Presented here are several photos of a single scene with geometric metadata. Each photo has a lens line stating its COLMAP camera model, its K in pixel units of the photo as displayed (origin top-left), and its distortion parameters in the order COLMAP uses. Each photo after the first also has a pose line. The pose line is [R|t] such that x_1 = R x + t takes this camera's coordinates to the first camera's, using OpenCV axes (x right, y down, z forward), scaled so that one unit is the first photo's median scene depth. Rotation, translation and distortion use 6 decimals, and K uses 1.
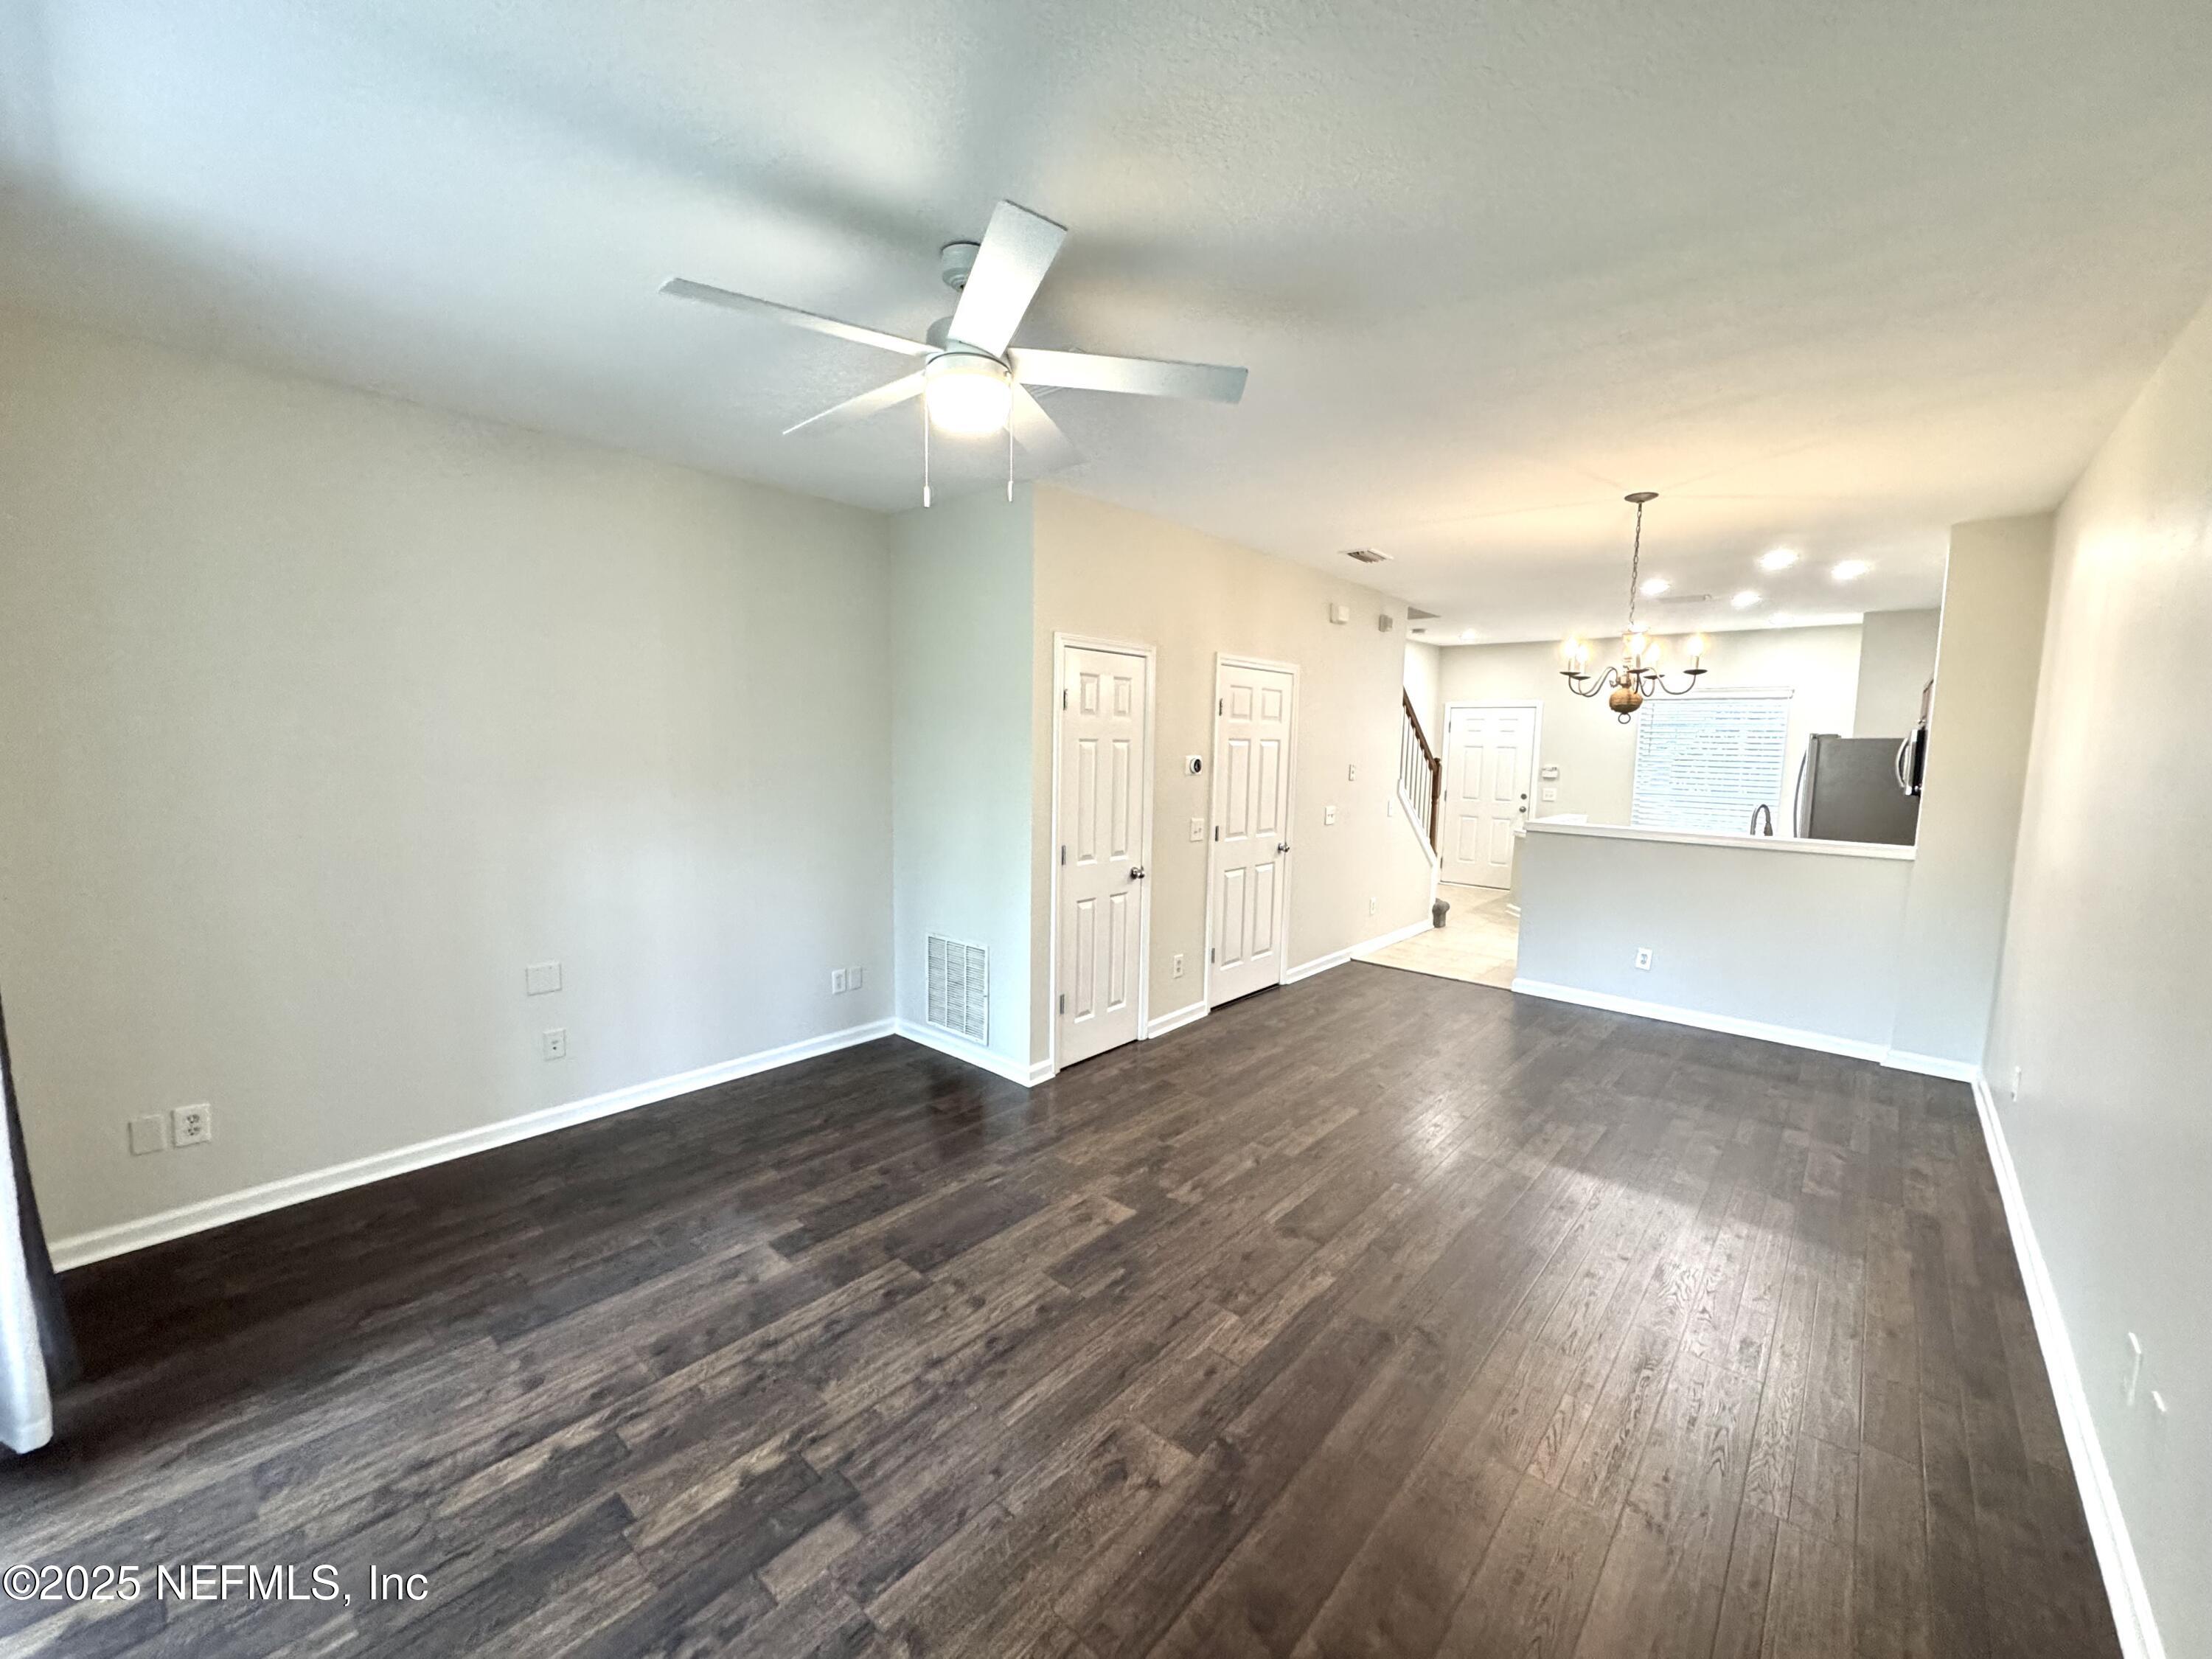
lens RADIAL K [[878.9, 0, 1107.6], [0, 878.9, 829.5], [0, 0, 1]] dist [-0.000936, 0.000175]
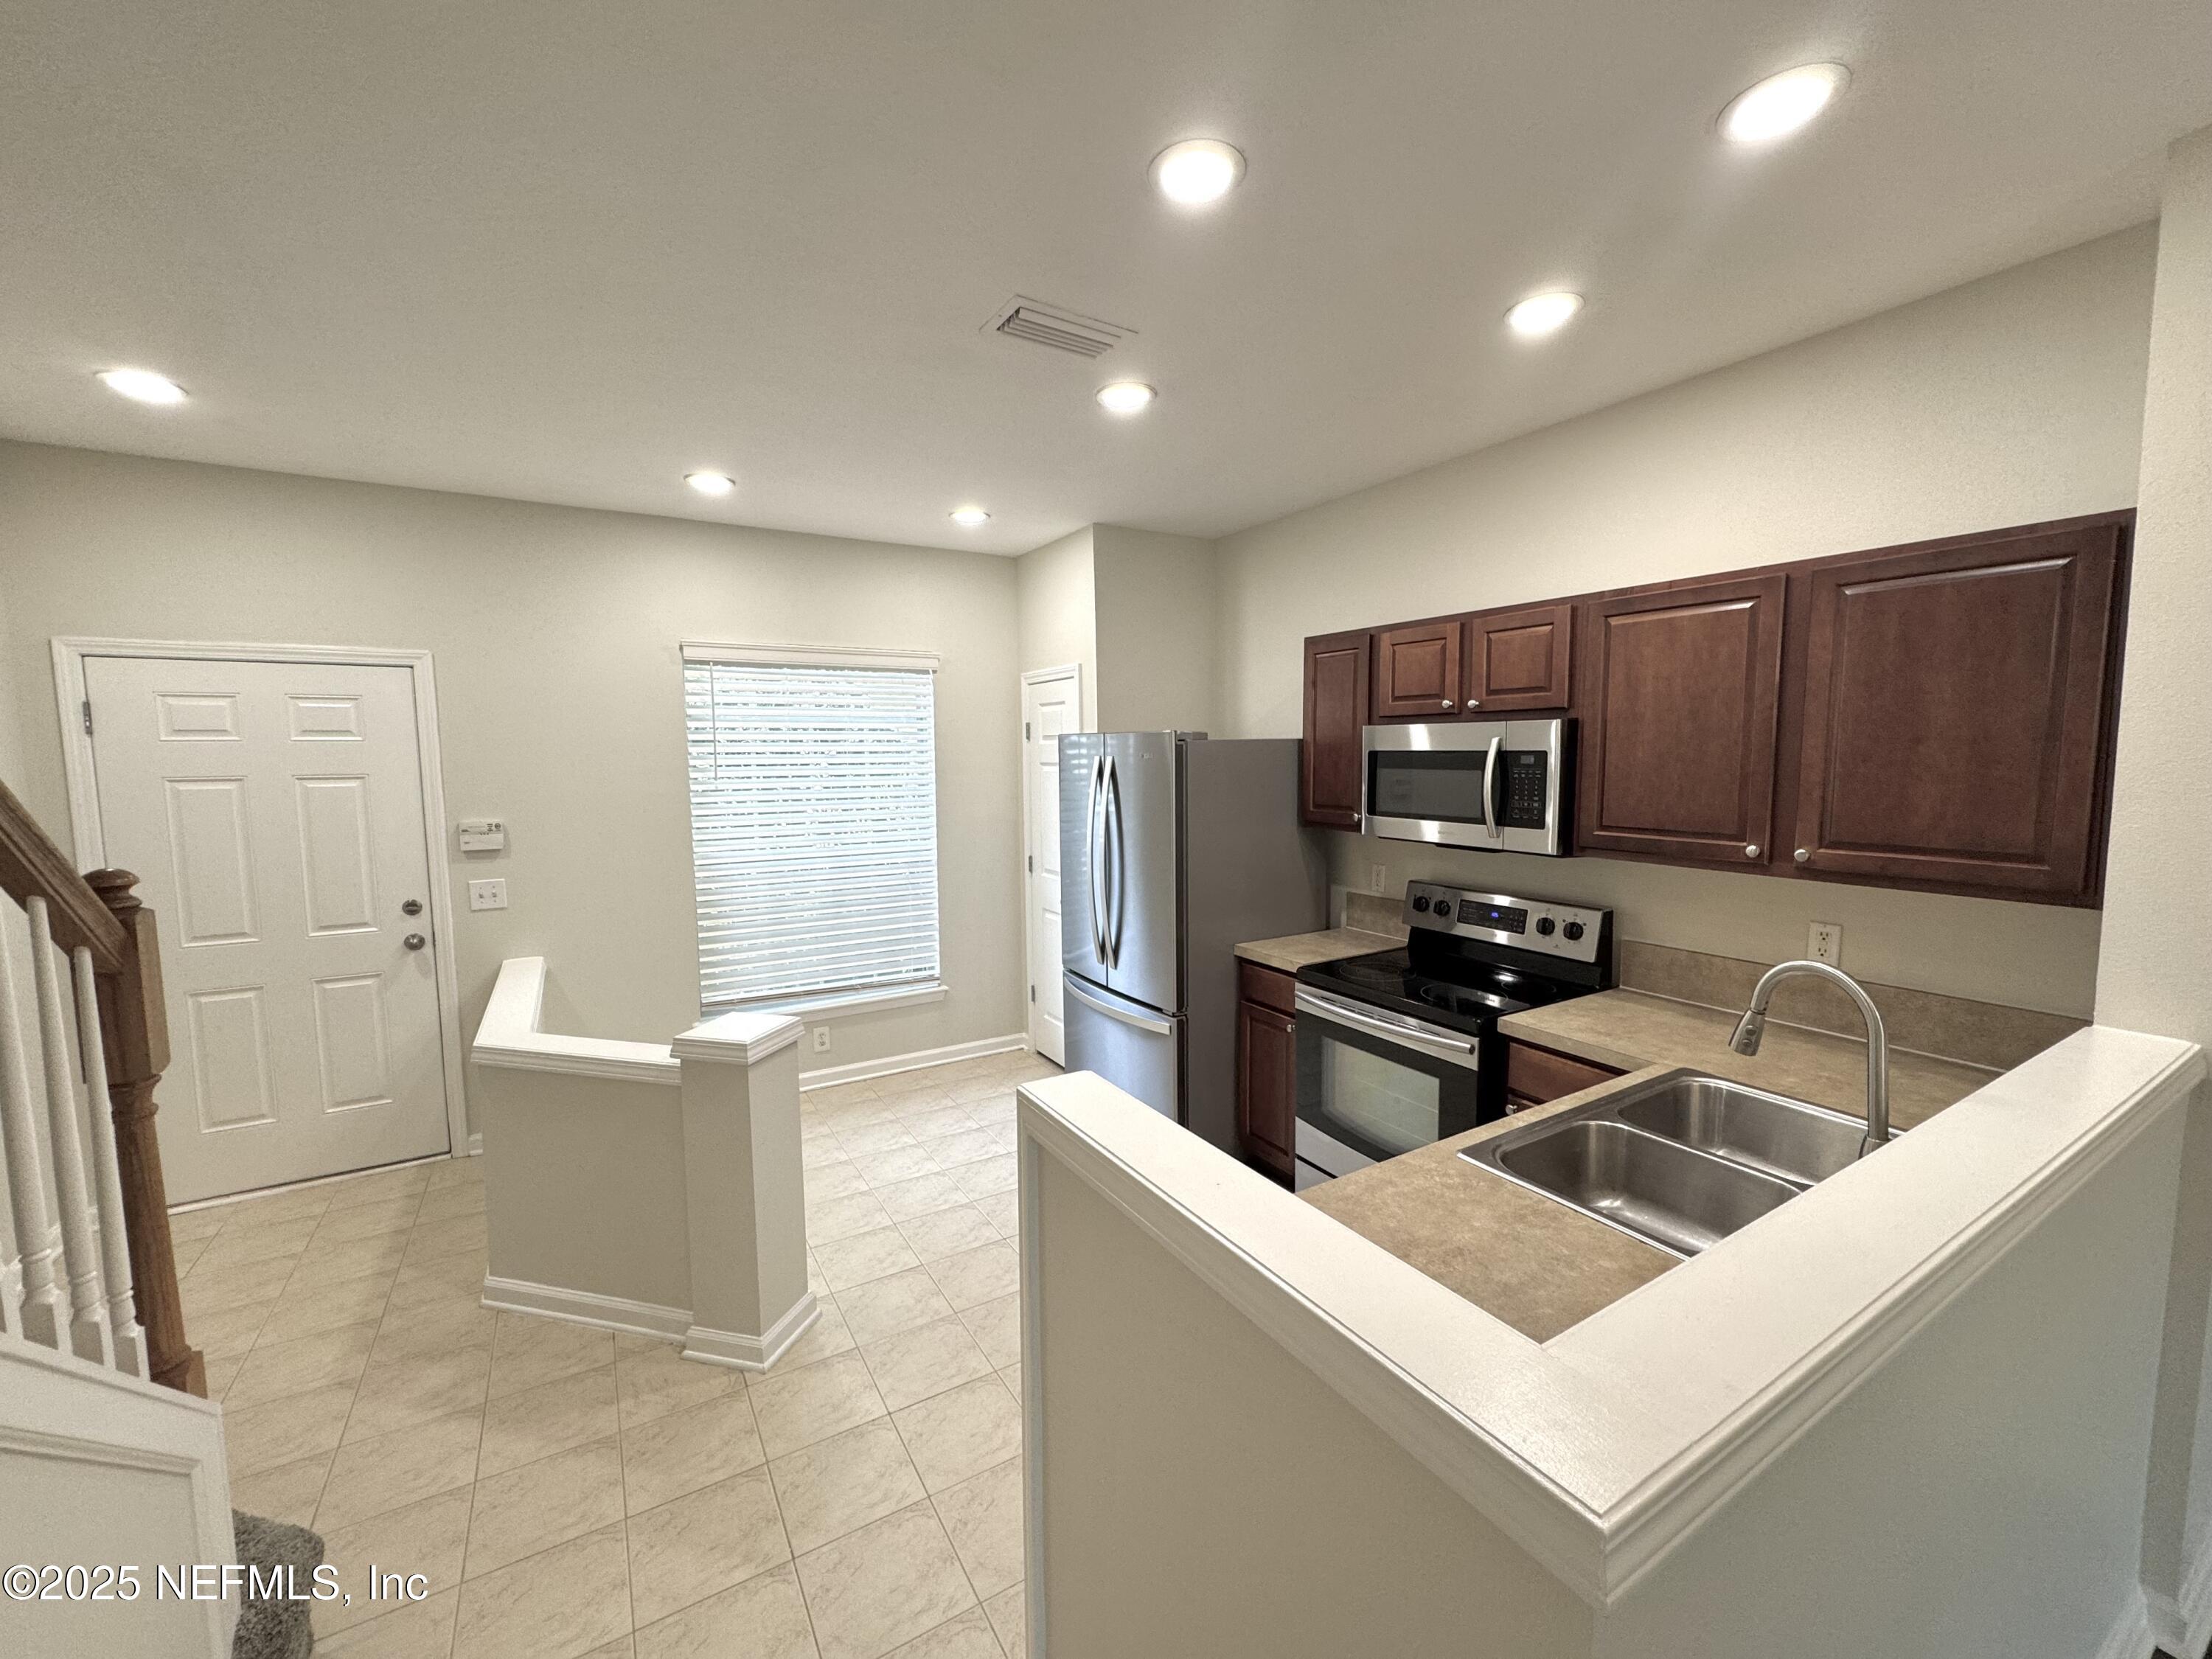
lens RADIAL K [[878.9, 0, 1107.6], [0, 878.9, 829.5], [0, 0, 1]] dist [-0.000936, 0.000175]
pose [[0.303981, -0.105972, 0.946766, 0.876159], [0.113187, 0.990772, 0.074556, -0.262792], [-0.945930, 0.084498, 0.313171, 2.457071]]
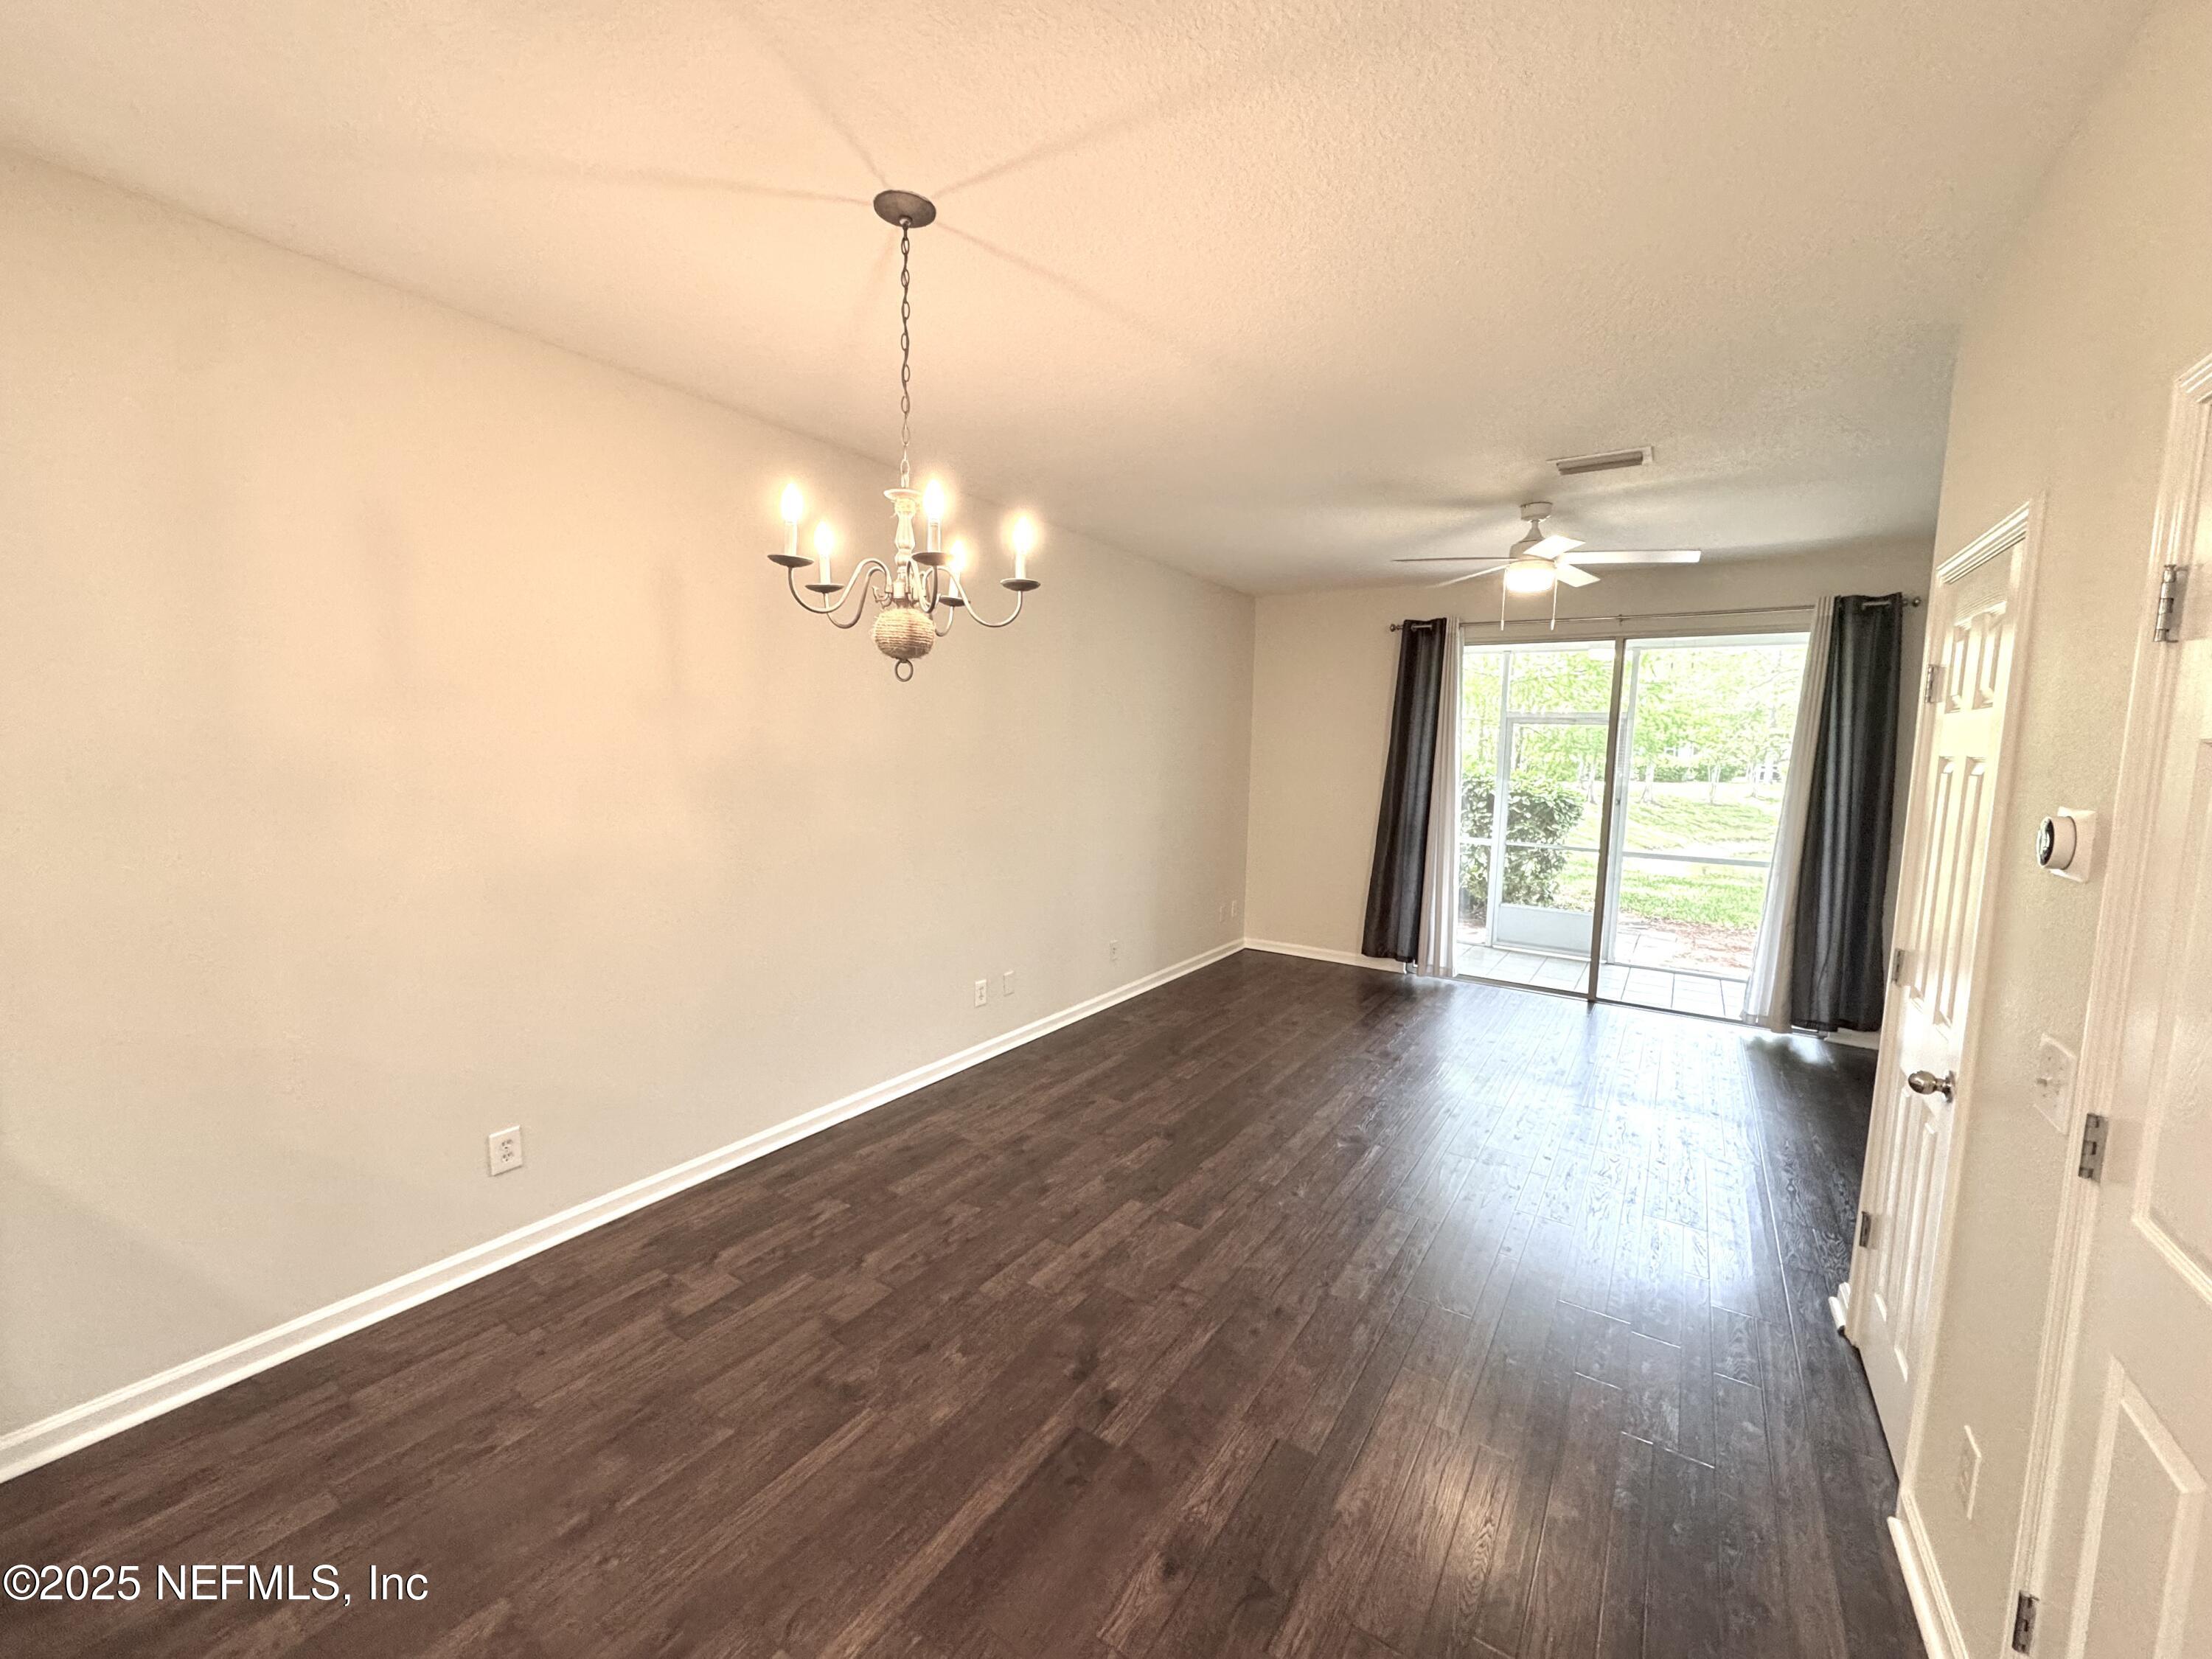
lens RADIAL K [[878.9, 0, 1107.6], [0, 878.9, 829.5], [0, 0, 1]] dist [-0.000936, 0.000175]
pose [[-0.989883, -0.028753, -0.138941, 0.911713], [-0.055778, 0.979268, 0.194739, -0.237793], [0.130461, 0.200519, -0.970964, 2.548997]]
